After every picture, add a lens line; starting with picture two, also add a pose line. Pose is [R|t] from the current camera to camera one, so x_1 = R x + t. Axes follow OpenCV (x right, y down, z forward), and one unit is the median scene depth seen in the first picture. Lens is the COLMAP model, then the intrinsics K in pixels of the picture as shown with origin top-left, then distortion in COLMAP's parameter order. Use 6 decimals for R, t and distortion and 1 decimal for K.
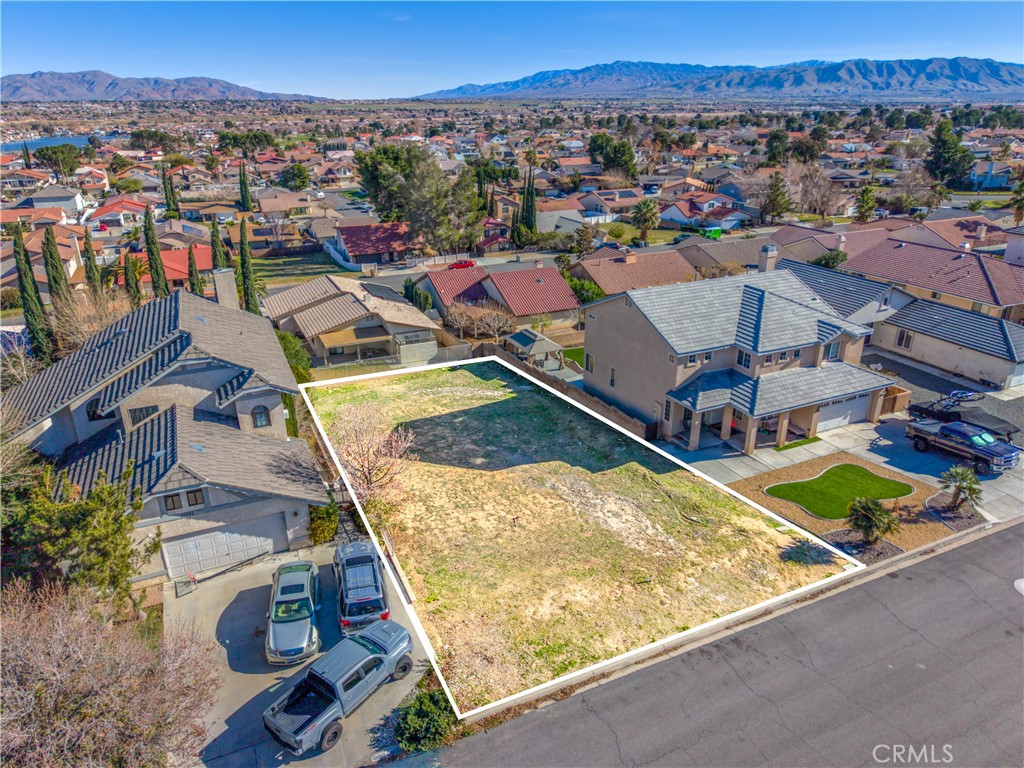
lens RADIAL K [[682.0, 0, 513.3], [0, 682.0, 385.8], [0, 0, 1]] dist [0.019481, -0.017152]
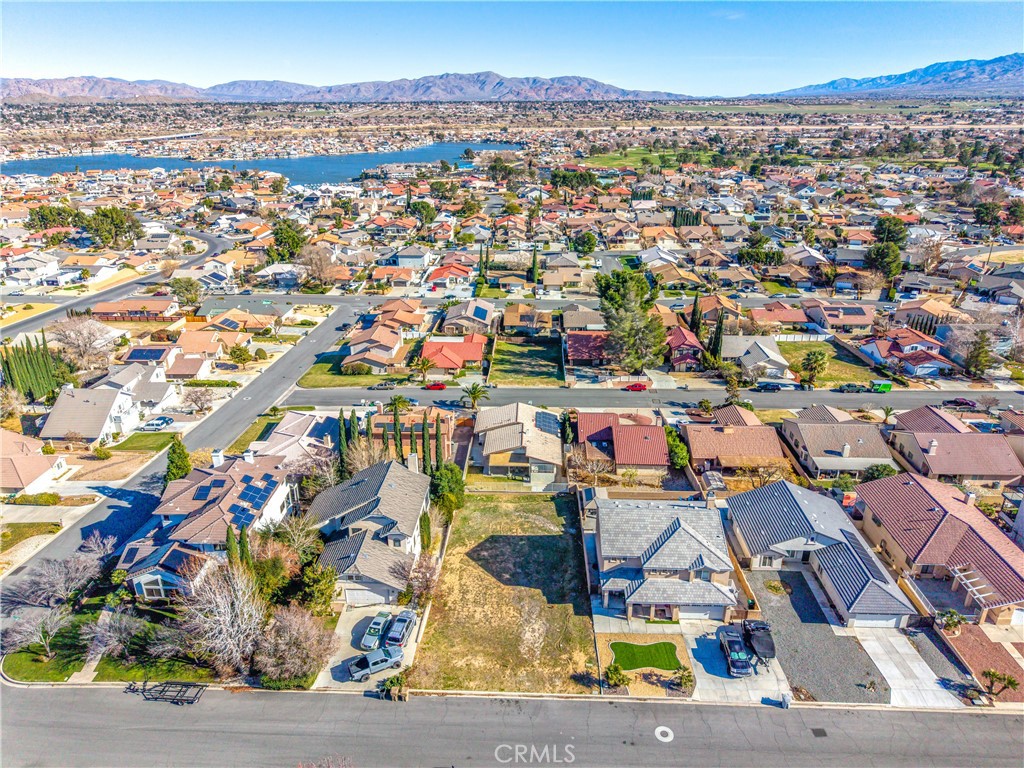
lens RADIAL K [[682.0, 0, 514.5], [0, 682.0, 386.6], [0, 0, 1]] dist [0.019481, -0.017152]
pose [[0.890939, 0.177659, -0.417930, 0.671710], [-0.175542, 0.983495, 0.043859, -0.500853], [0.418824, 0.034289, 0.907420, -0.756174]]
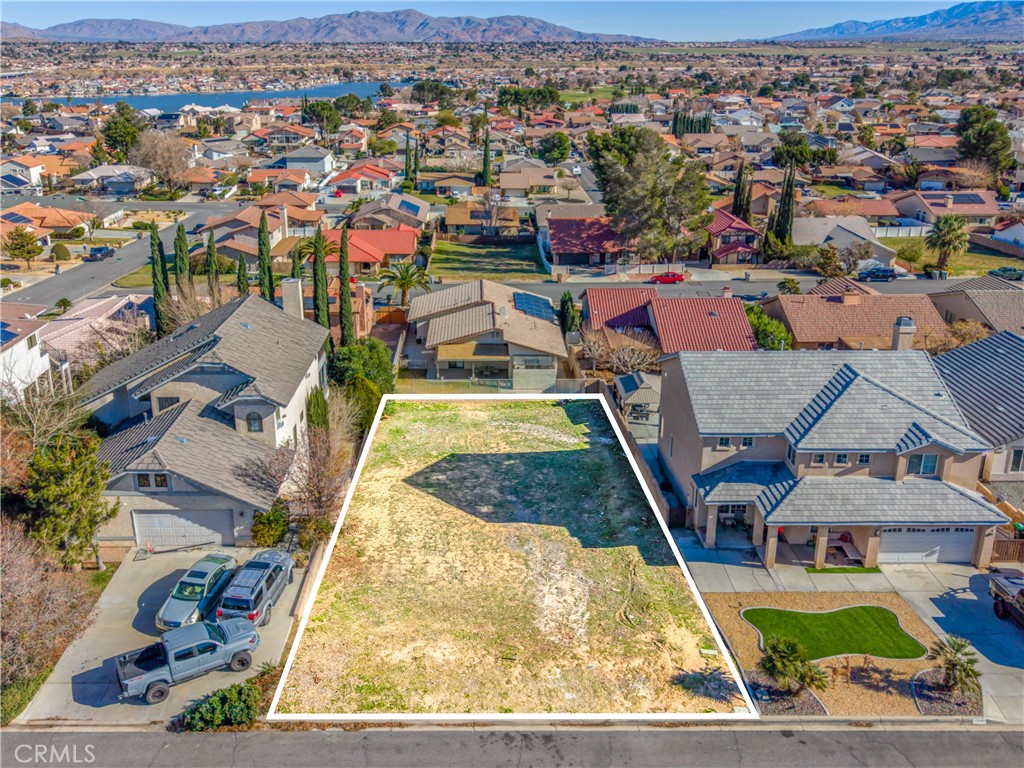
lens RADIAL K [[892.7, 0, 483.8], [0, 892.7, 334.6], [0, 0, 1]] dist [0.013332, -0.006367]
pose [[0.909826, 0.133634, -0.392885, 0.386665], [-0.164240, 0.985385, -0.045175, -0.067637], [0.381106, 0.105629, 0.918477, -0.148512]]
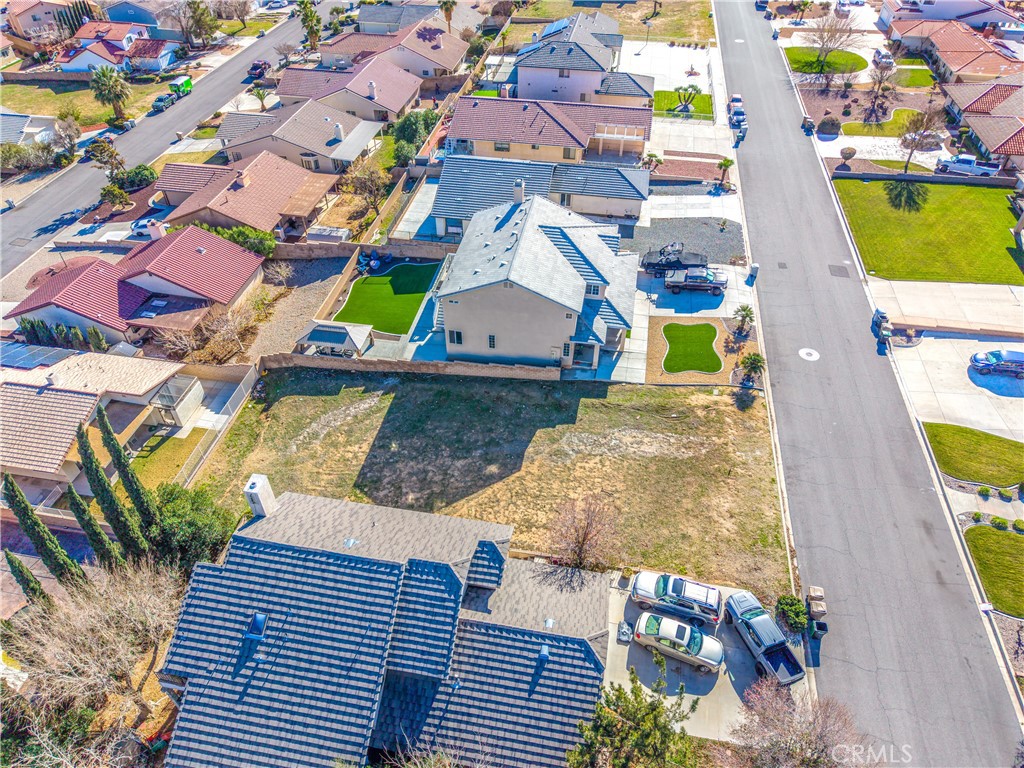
lens RADIAL K [[682.0, 0, 513.6], [0, 682.0, 384.0], [0, 0, 1]] dist [0.019481, -0.017152]
pose [[0.573637, -0.546773, 0.609902, -0.649648], [0.308645, 0.833993, 0.457377, -0.525312], [-0.758736, -0.074125, 0.647168, 0.220636]]
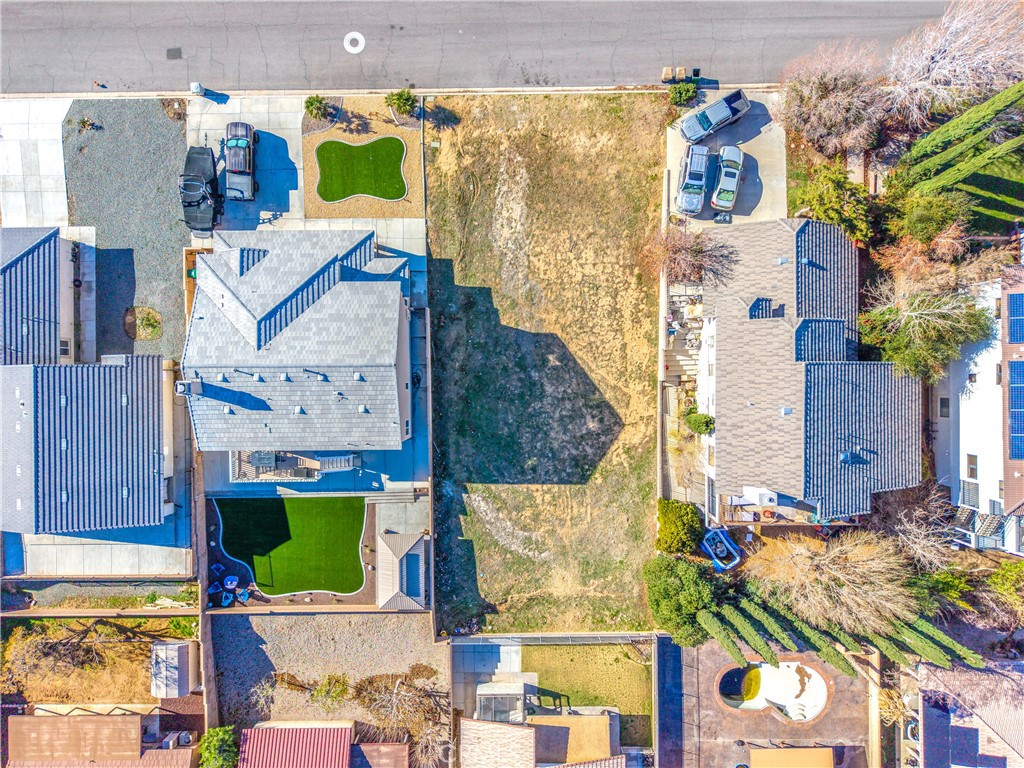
lens RADIAL K [[682.0, 0, 512.9], [0, 682.0, 385.5], [0, 0, 1]] dist [0.019481, -0.017152]
pose [[-0.910427, -0.413497, 0.011976, -0.018462], [0.171090, -0.350027, 0.920983, -1.055452], [-0.376632, 0.840536, 0.389419, 0.572096]]
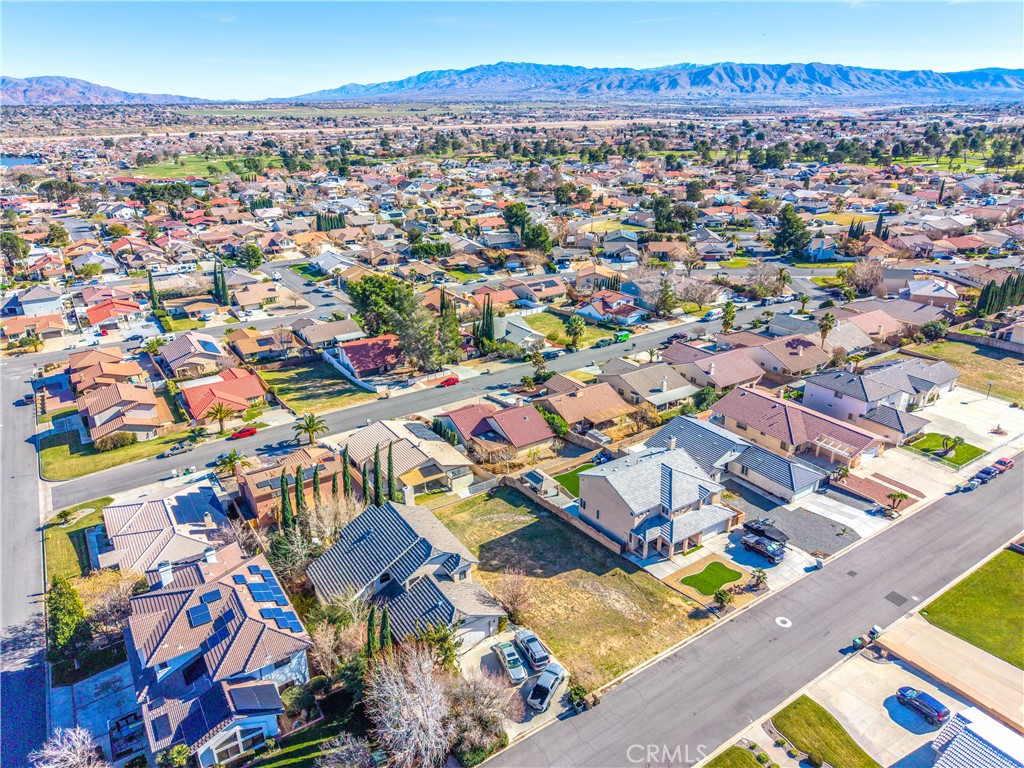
lens RADIAL K [[682.0, 0, 512.9], [0, 682.0, 385.9], [0, 0, 1]] dist [0.019481, -0.017152]
pose [[0.988405, -0.058612, 0.140070, -0.362968], [0.058696, 0.998270, 0.003533, -0.427637], [-0.140035, 0.004730, 0.990135, -0.923851]]
